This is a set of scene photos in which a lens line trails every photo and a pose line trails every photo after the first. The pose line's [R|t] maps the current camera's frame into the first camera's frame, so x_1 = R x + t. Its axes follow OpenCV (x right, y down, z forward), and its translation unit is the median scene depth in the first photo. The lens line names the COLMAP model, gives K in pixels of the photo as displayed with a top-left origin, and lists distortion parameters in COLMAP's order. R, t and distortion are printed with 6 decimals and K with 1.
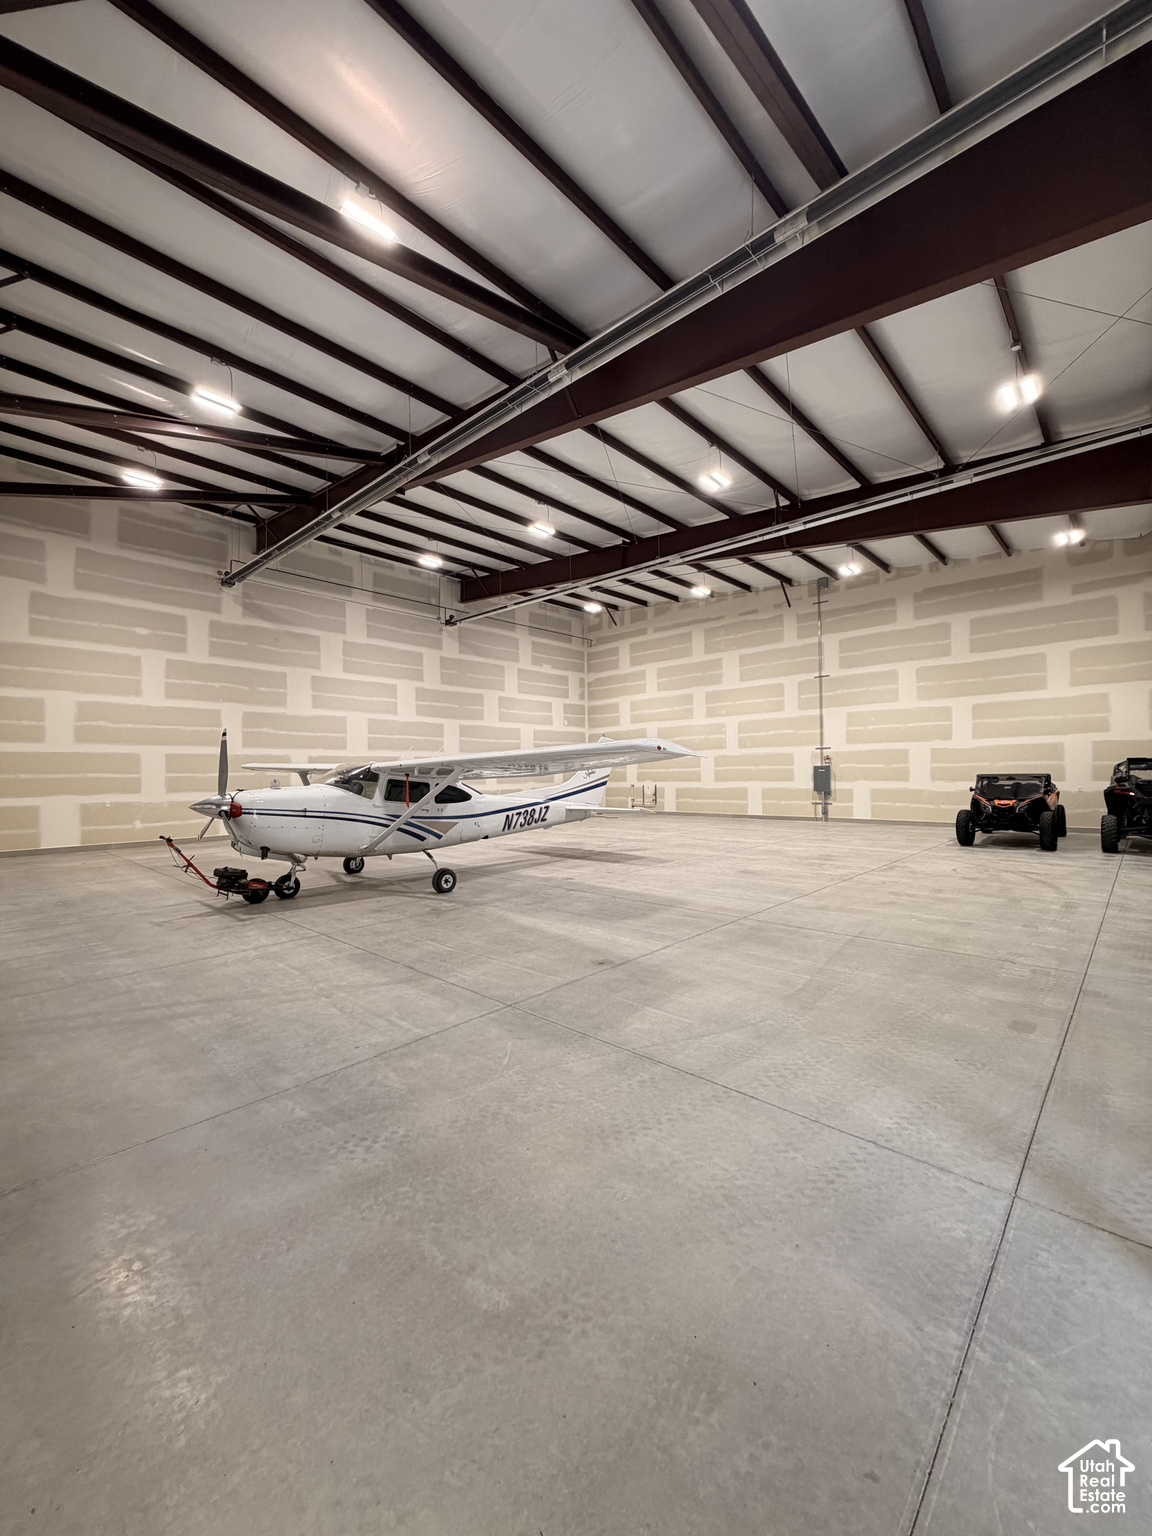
lens RADIAL K [[612.5, 0, 576.0], [0, 612.5, 768.0], [0, 0, 1]] dist [0.000543, 0.000061]
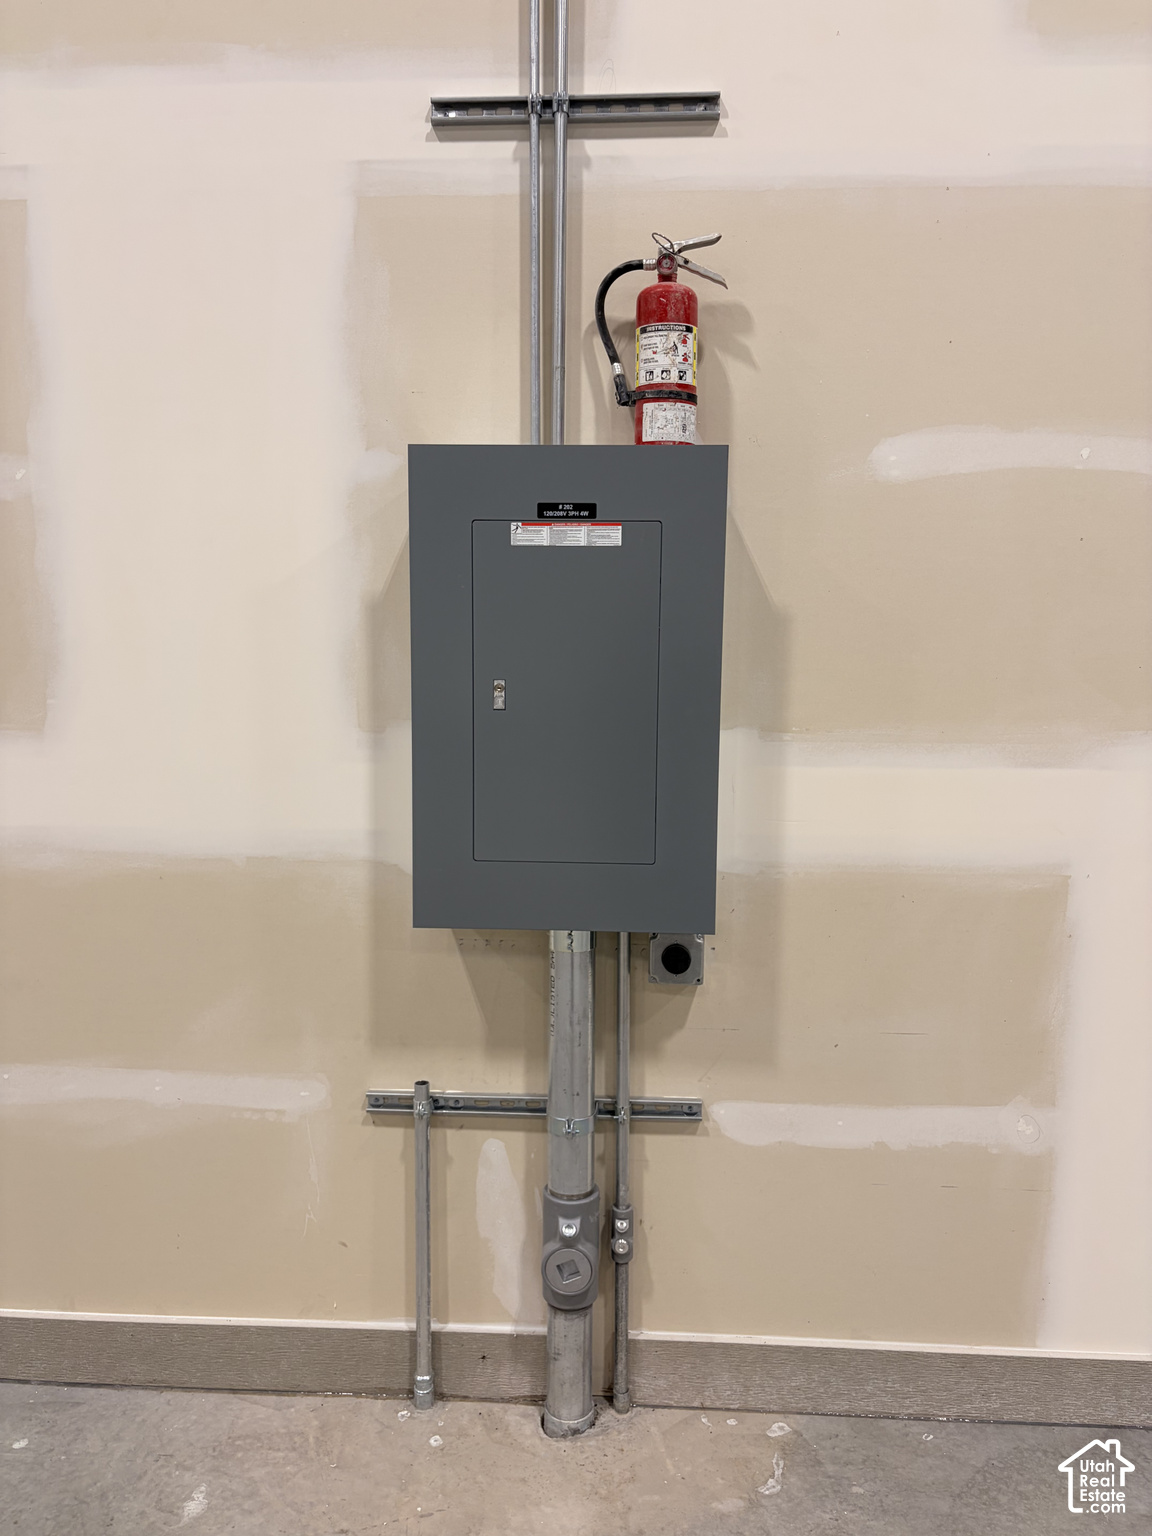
lens RADIAL K [[1193.6, 0, 576.0], [0, 1193.6, 768.0], [0, 0, 1]] dist [0.040763, -0.004868]
pose [[0.769671, -0.051709, 0.636343, 0.330728], [-0.022528, 0.993894, 0.108011, 0.012630], [-0.638043, -0.097468, 0.763807, 0.906420]]
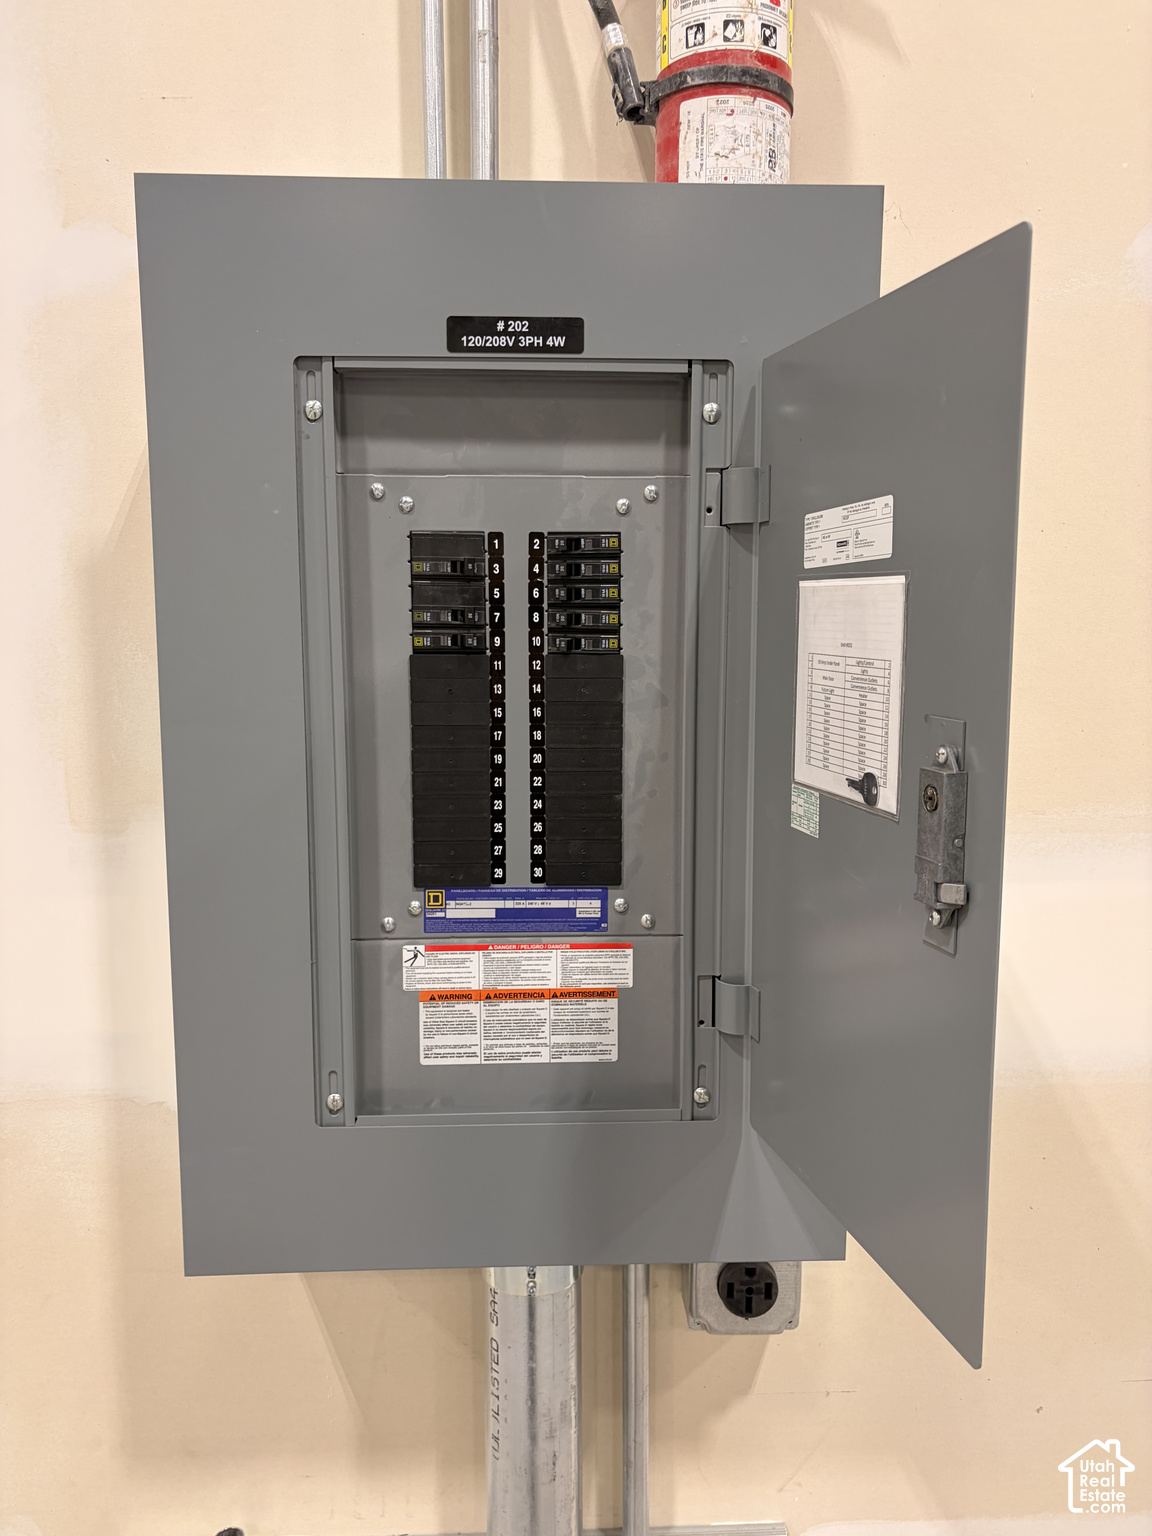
lens RADIAL K [[1161.3, 0, 576.0], [0, 1161.3, 768.0], [0, 0, 1]] dist [0.000799, -0.000143]
pose [[0.700821, -0.073182, 0.709574, 0.364055], [-0.013053, 0.993241, 0.115331, 0.012696], [-0.713218, -0.090089, 0.695129, 0.951266]]
